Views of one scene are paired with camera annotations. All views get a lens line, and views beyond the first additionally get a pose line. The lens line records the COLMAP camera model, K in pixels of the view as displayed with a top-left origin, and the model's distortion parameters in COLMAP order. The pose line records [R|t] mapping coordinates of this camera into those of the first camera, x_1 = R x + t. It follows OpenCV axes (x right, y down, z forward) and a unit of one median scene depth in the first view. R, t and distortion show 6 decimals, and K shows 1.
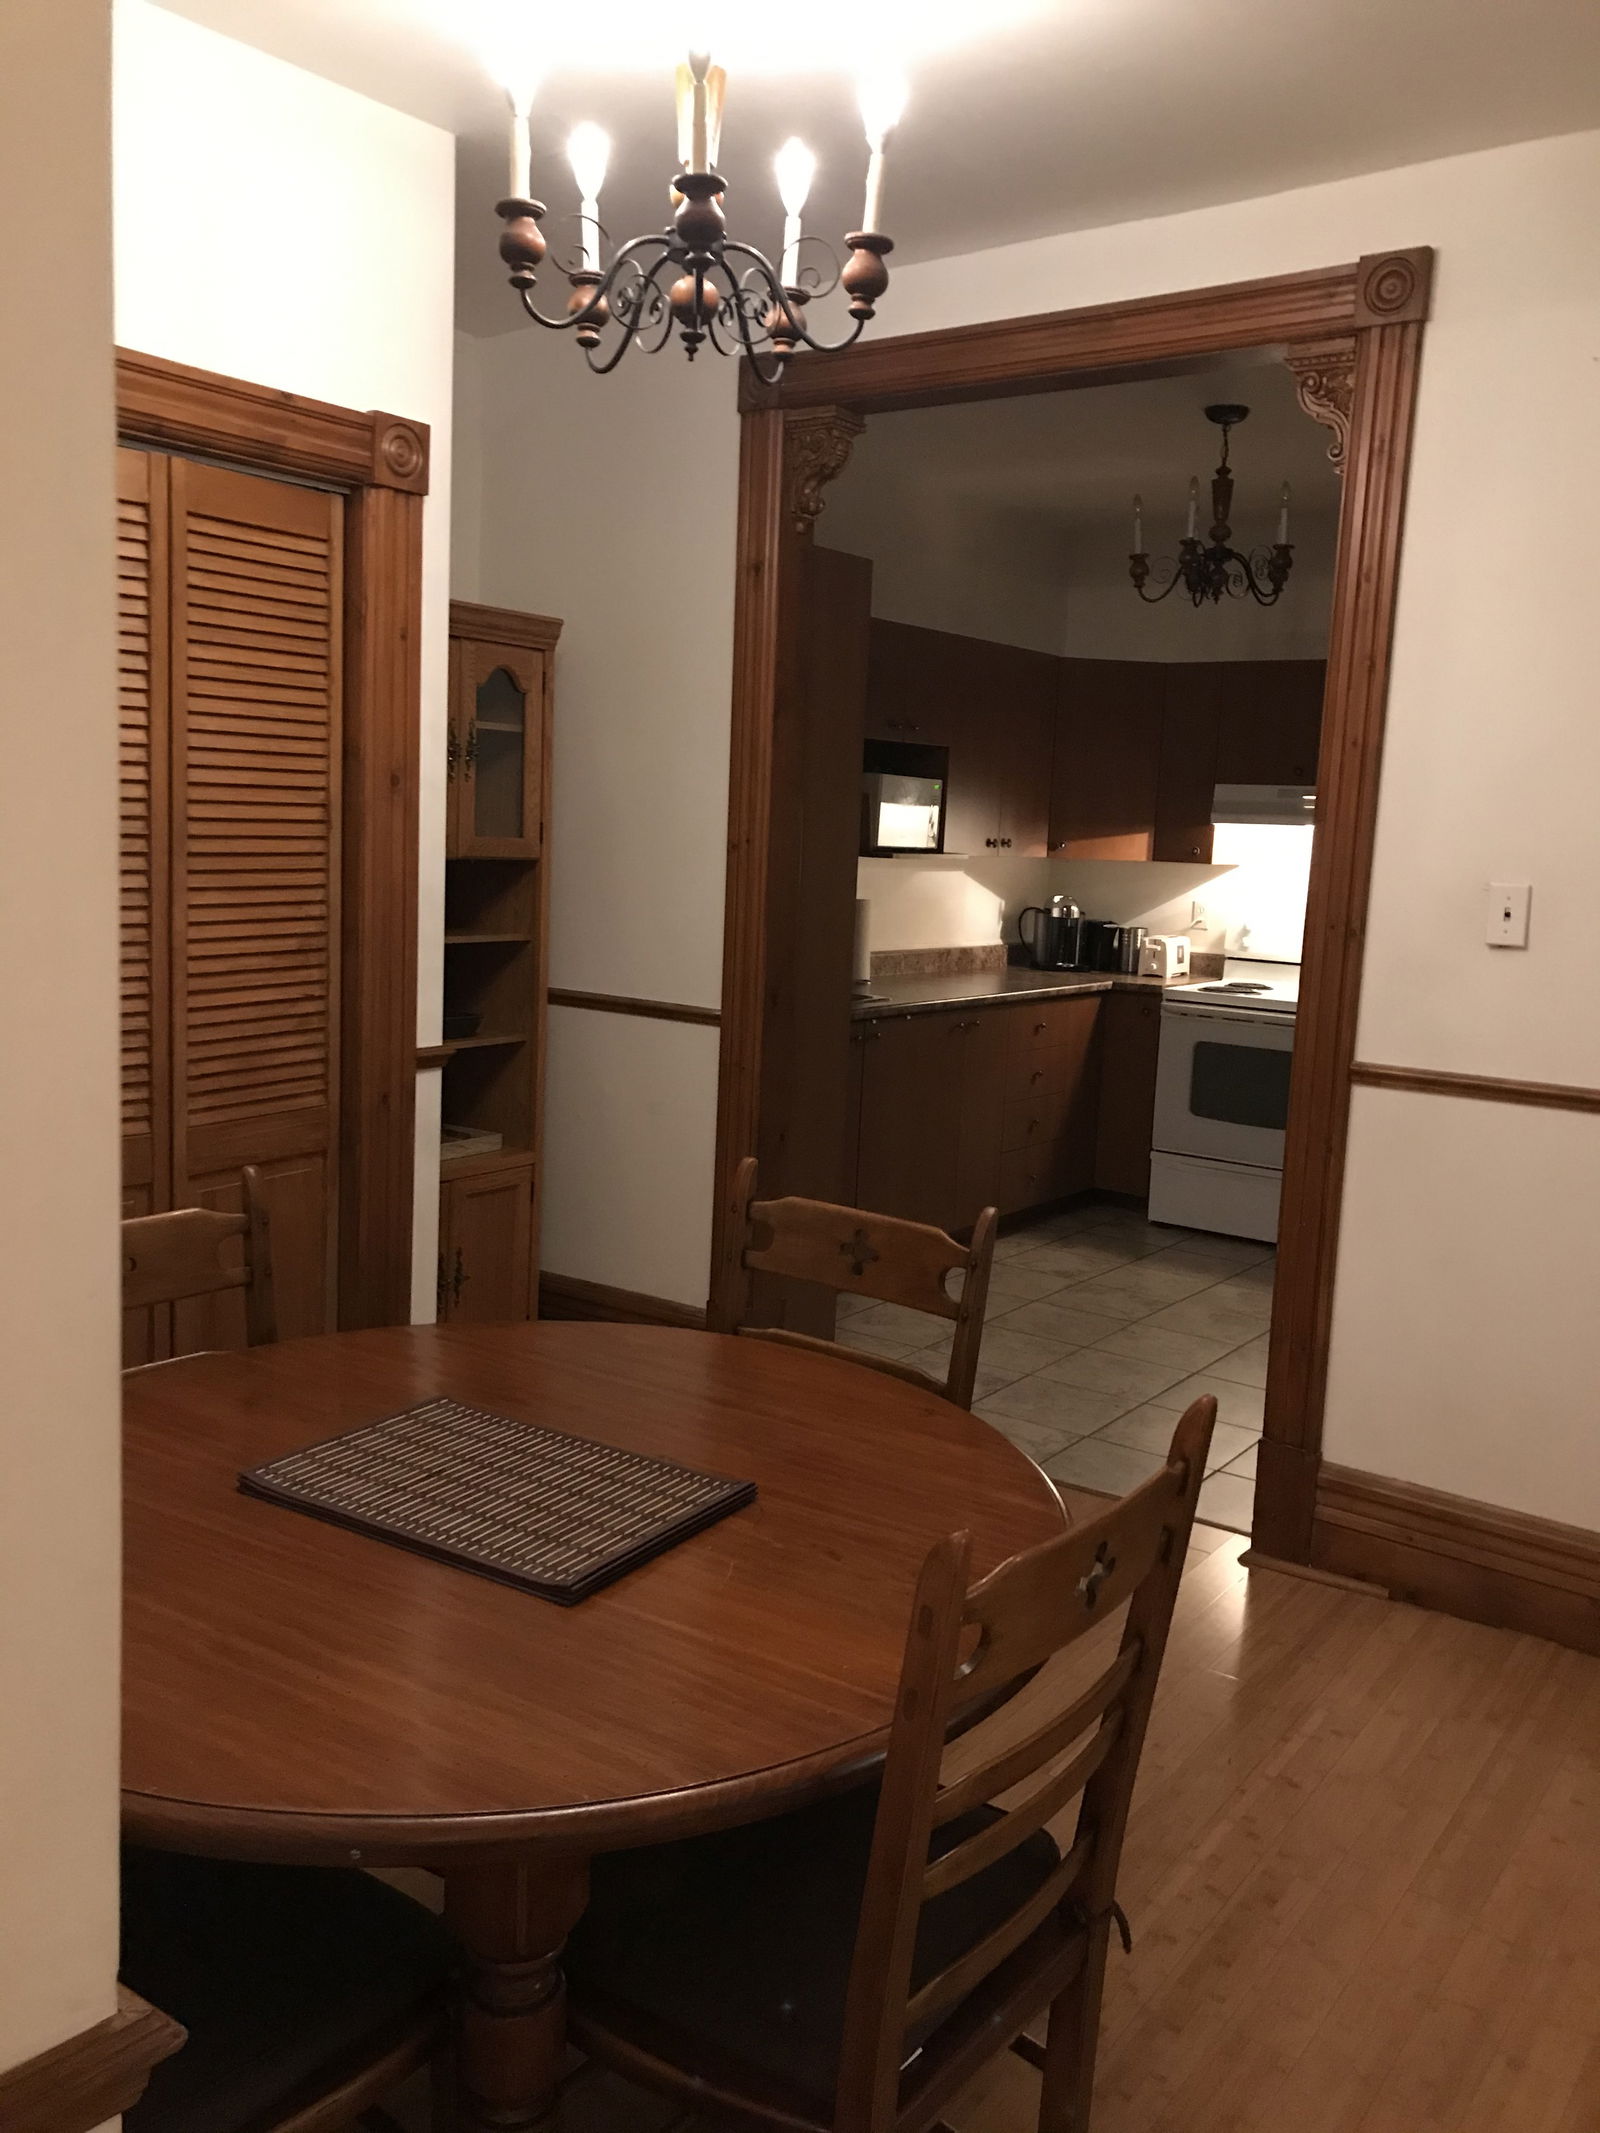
lens RADIAL K [[1747.4, 0, 800.9], [0, 1747.4, 1076.1], [0, 0, 1]] dist [-0.001744, -0.001255]
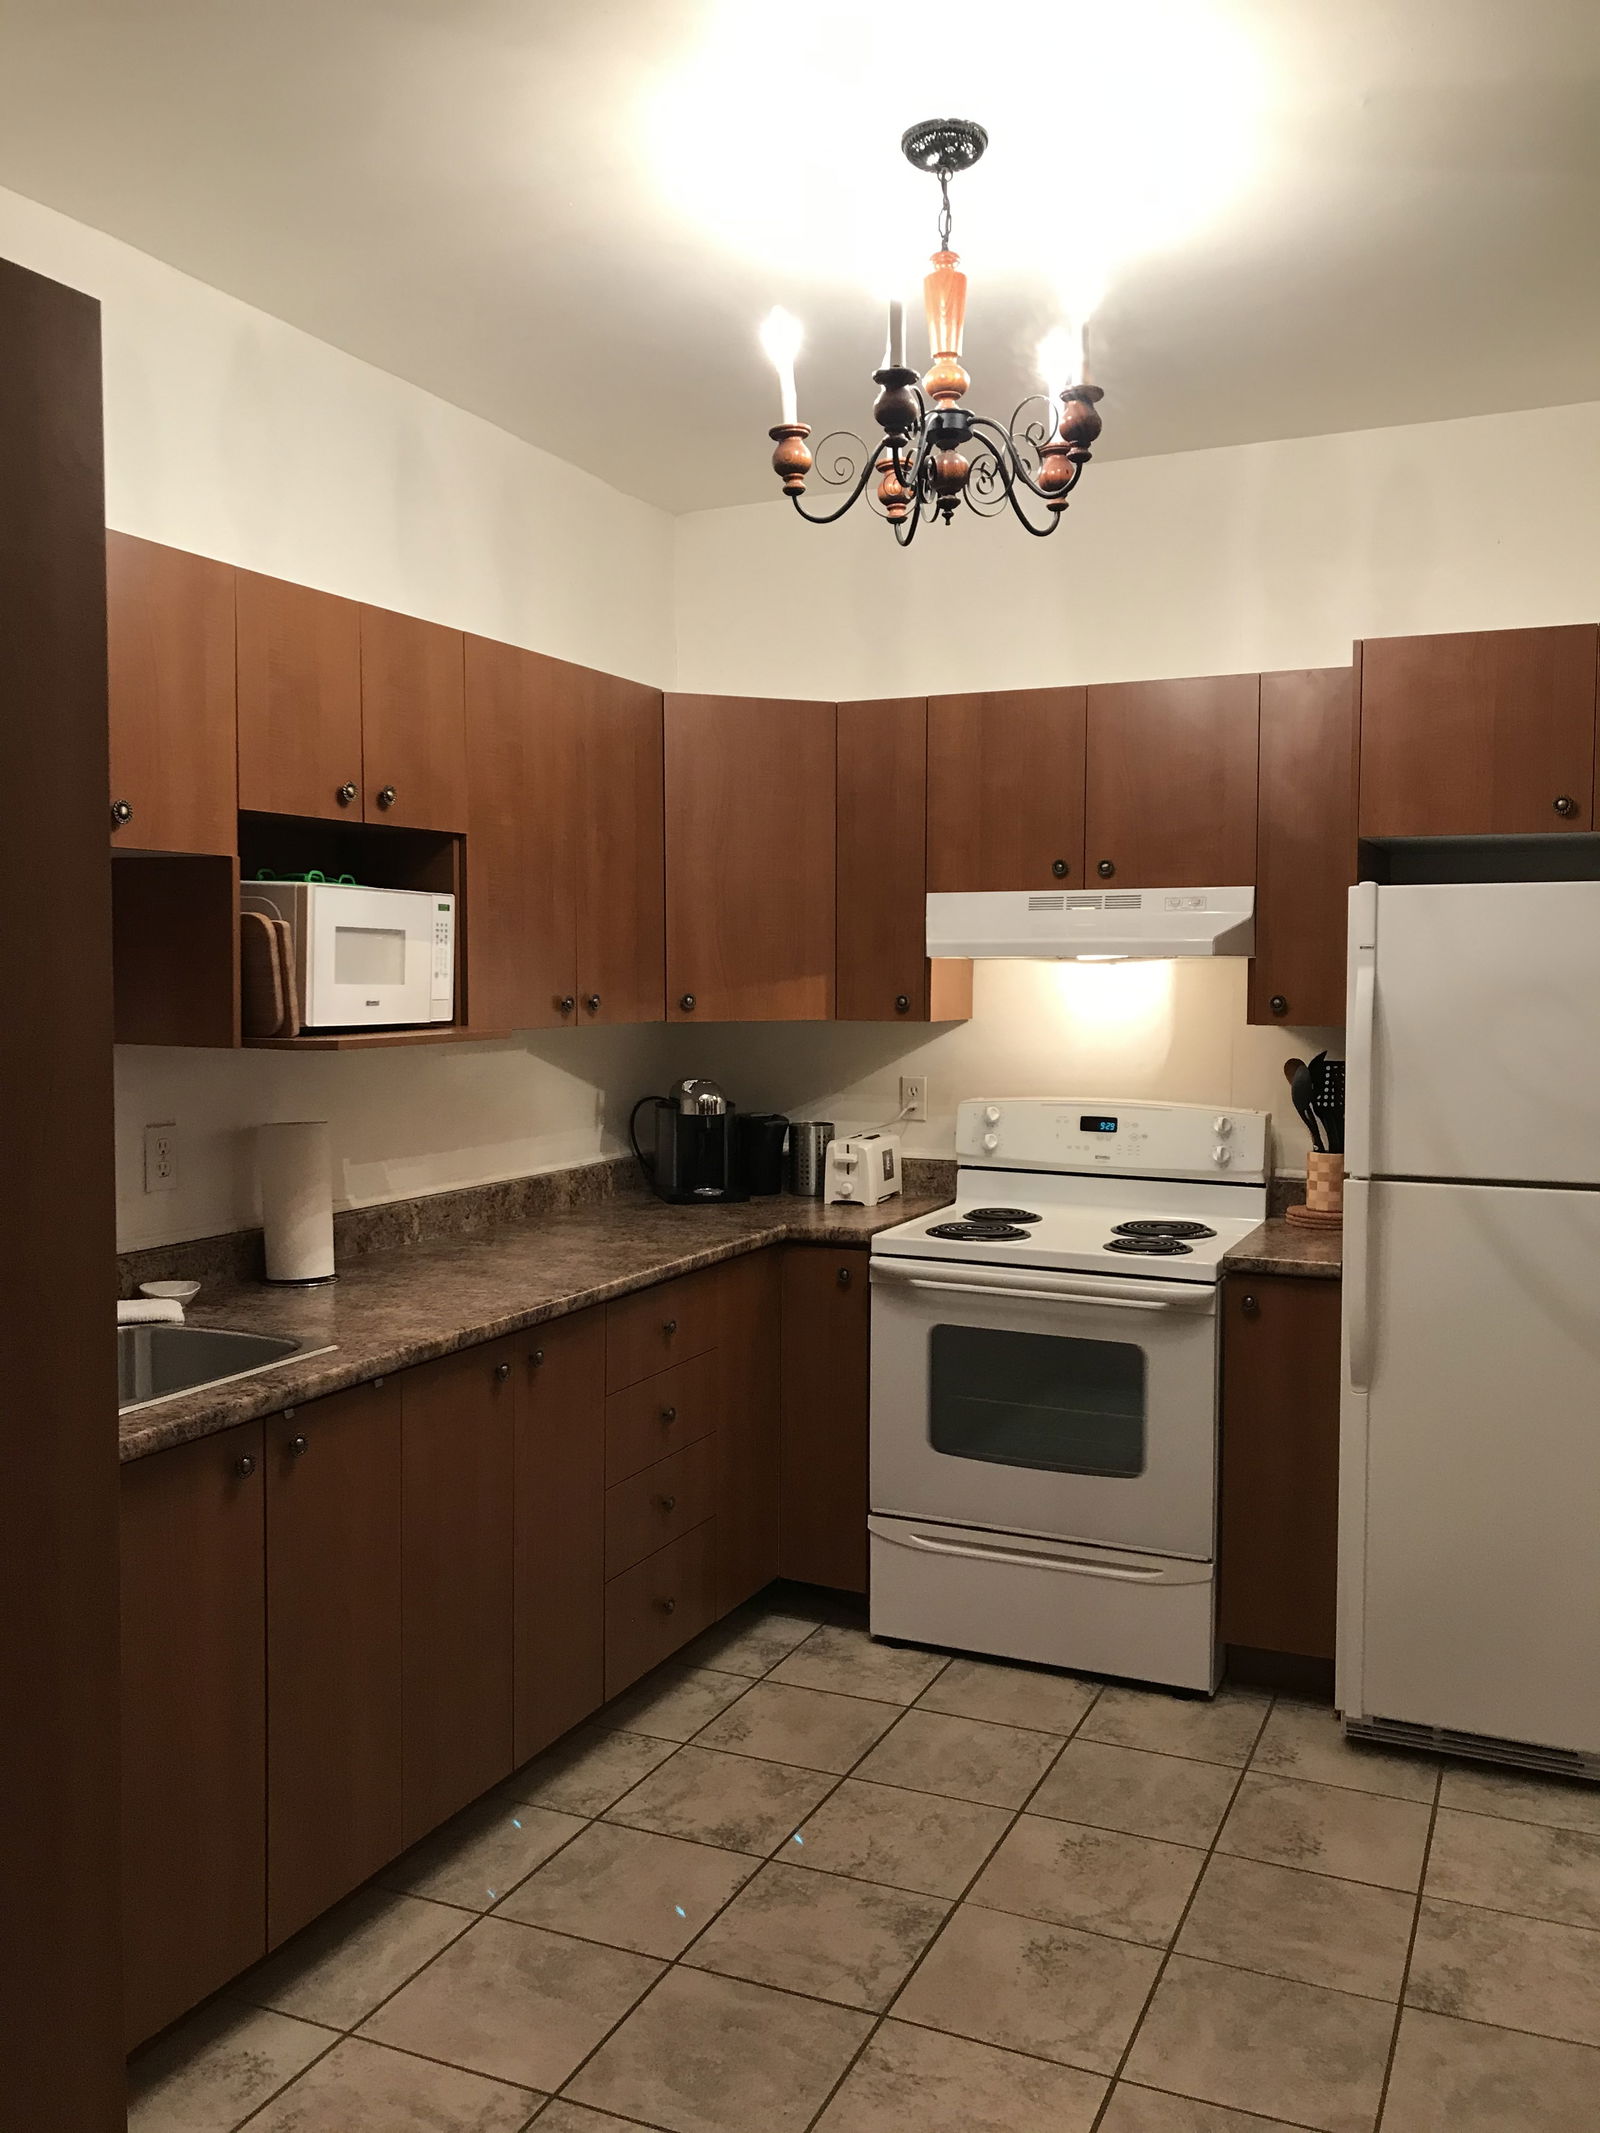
lens RADIAL K [[1747.4, 0, 802.7], [0, 1747.4, 1061.7], [0, 0, 1]] dist [-0.001744, -0.001255]
pose [[0.980308, -0.047970, 0.191558, 0.069943], [0.063560, 0.995073, -0.076085, -0.061394], [-0.186965, 0.086762, 0.978528, 0.395396]]
